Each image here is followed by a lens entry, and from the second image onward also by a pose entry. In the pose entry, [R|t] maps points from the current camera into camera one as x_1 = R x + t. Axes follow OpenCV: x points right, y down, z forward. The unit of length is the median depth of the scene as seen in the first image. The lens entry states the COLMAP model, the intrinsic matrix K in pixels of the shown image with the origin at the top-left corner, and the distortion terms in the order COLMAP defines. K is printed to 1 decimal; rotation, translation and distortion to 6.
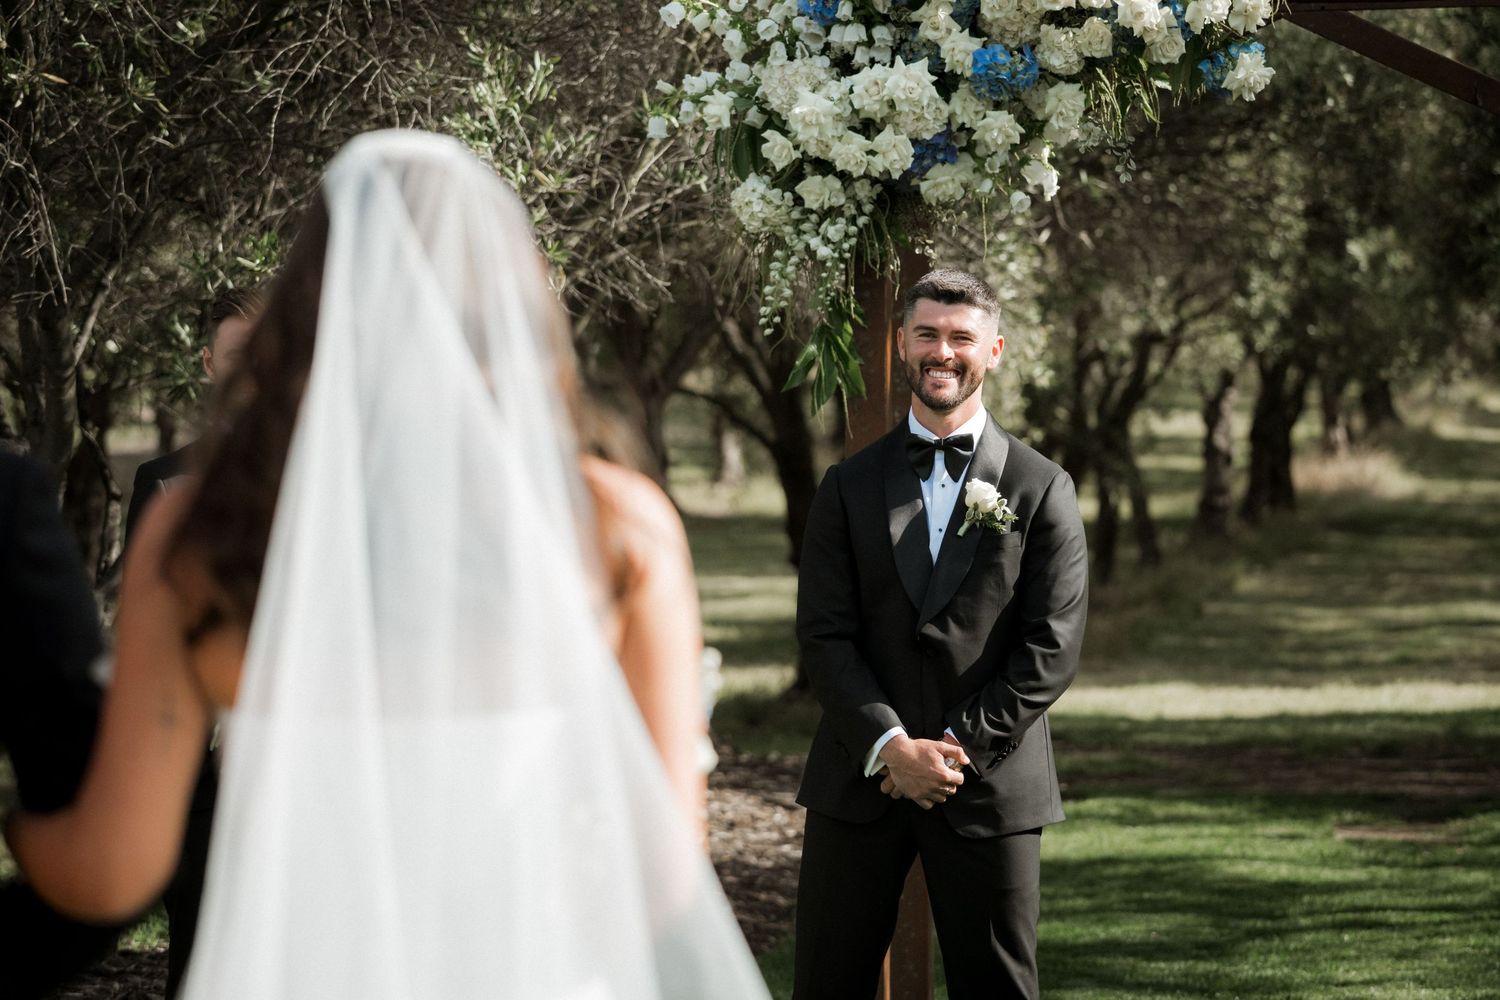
lens RADIAL K [[5490.0, 0, 750.0], [0, 5490.0, 500.0], [0, 0, 1]] dist [0.165244, -0.277561]
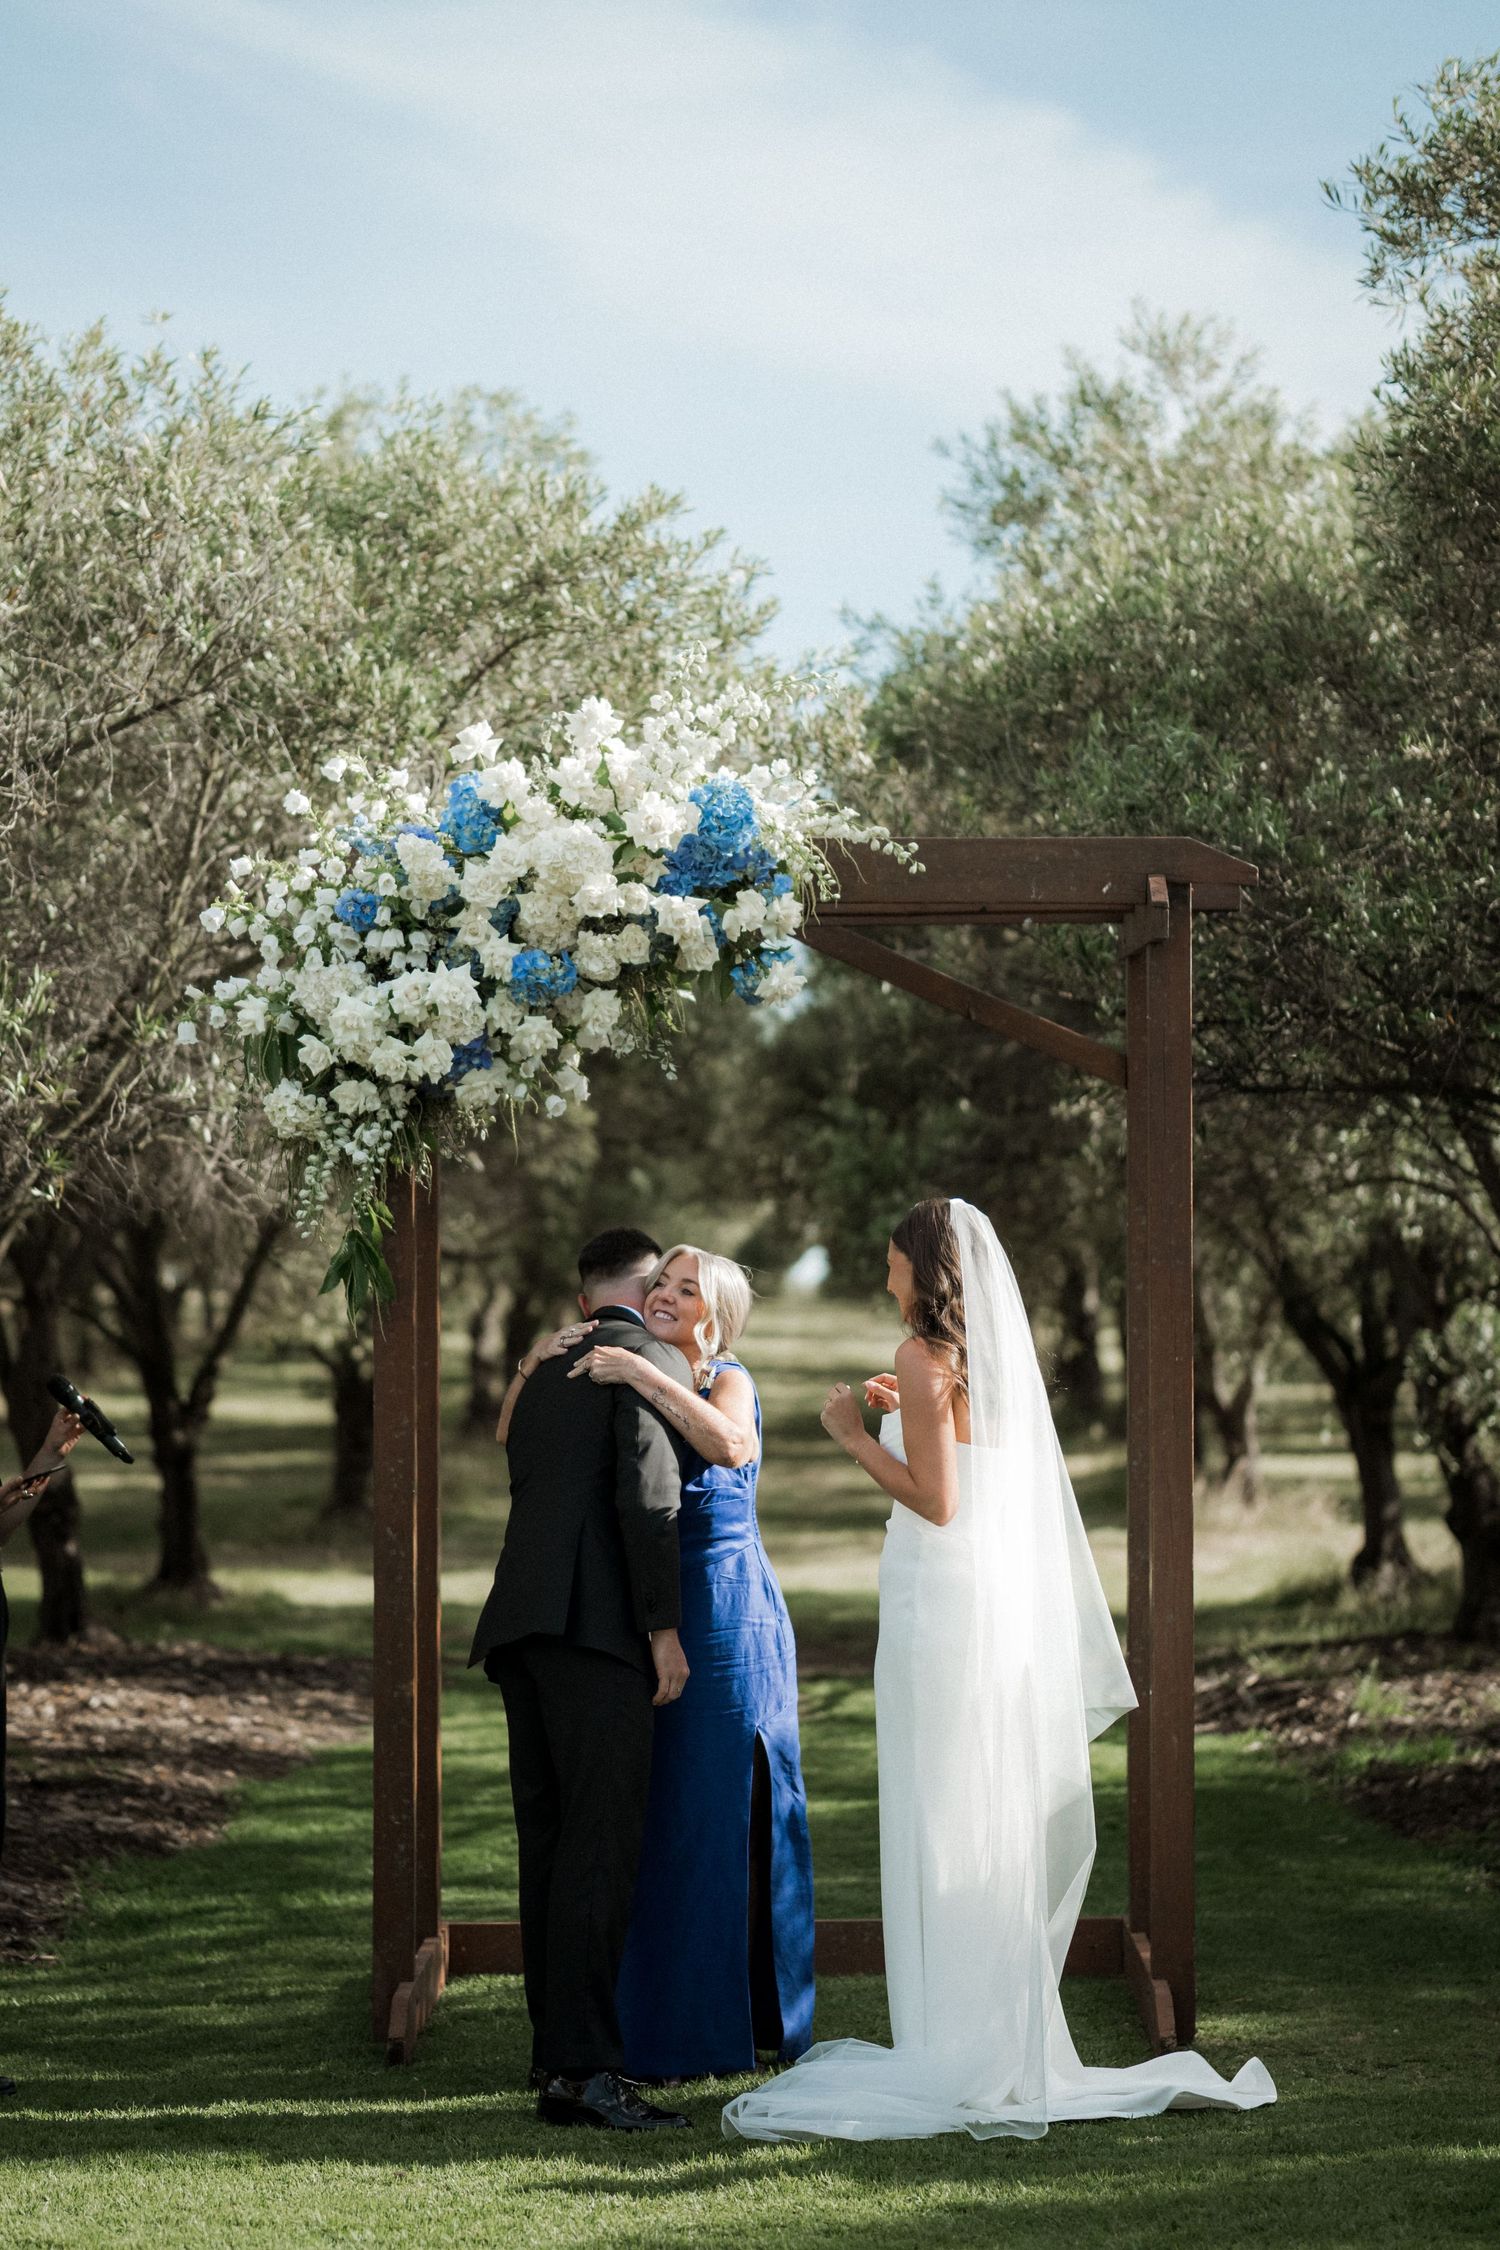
lens RADIAL K [[4738.1, 0, 525.8], [0, 4738.1, 1122.8], [0, 0, 1]] dist [-0.077482, -0.060083]
pose [[0.994054, 0.001775, 0.108876, -0.050376], [0.004644, 0.998266, -0.058683, -0.000625], [-0.108792, 0.058840, 0.992322, 0.141648]]
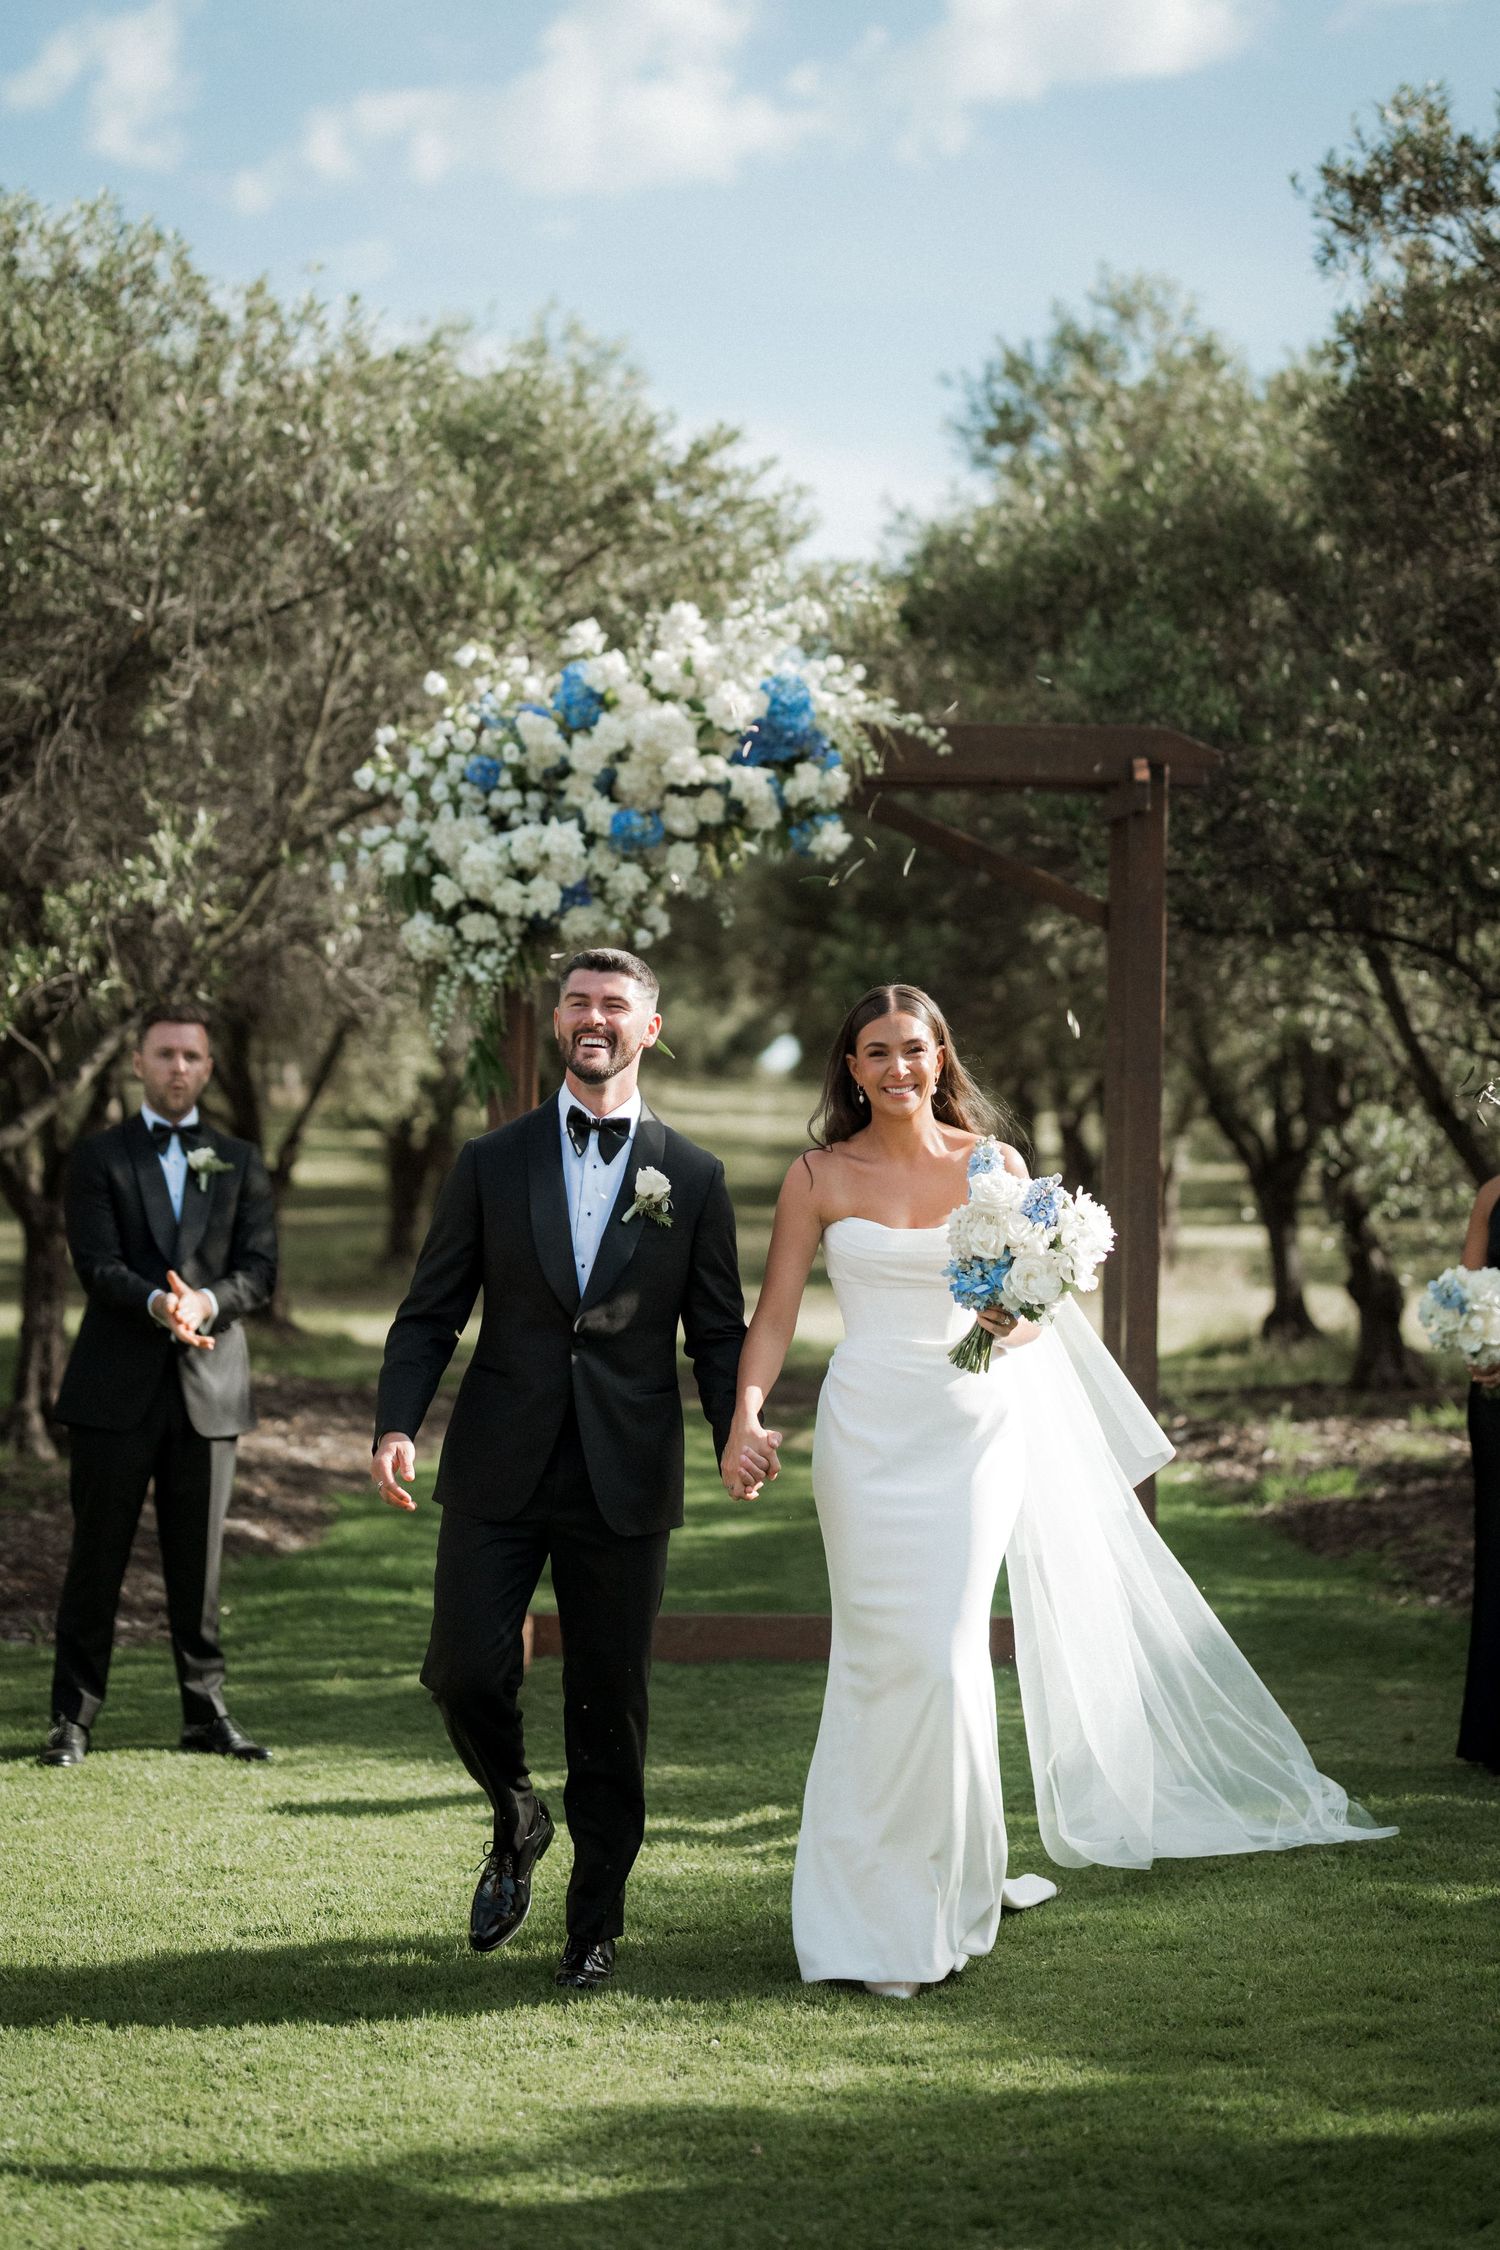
lens RADIAL K [[4105.0, 0, 672.2], [0, 4105.0, 923.2], [0, 0, 1]] dist [0.004083, -0.167268]
pose [[0.989621, 0.021387, 0.142101, -0.073733], [-0.013063, 0.998158, -0.059253, -0.003933], [-0.143107, 0.056782, 0.988077, 0.099568]]
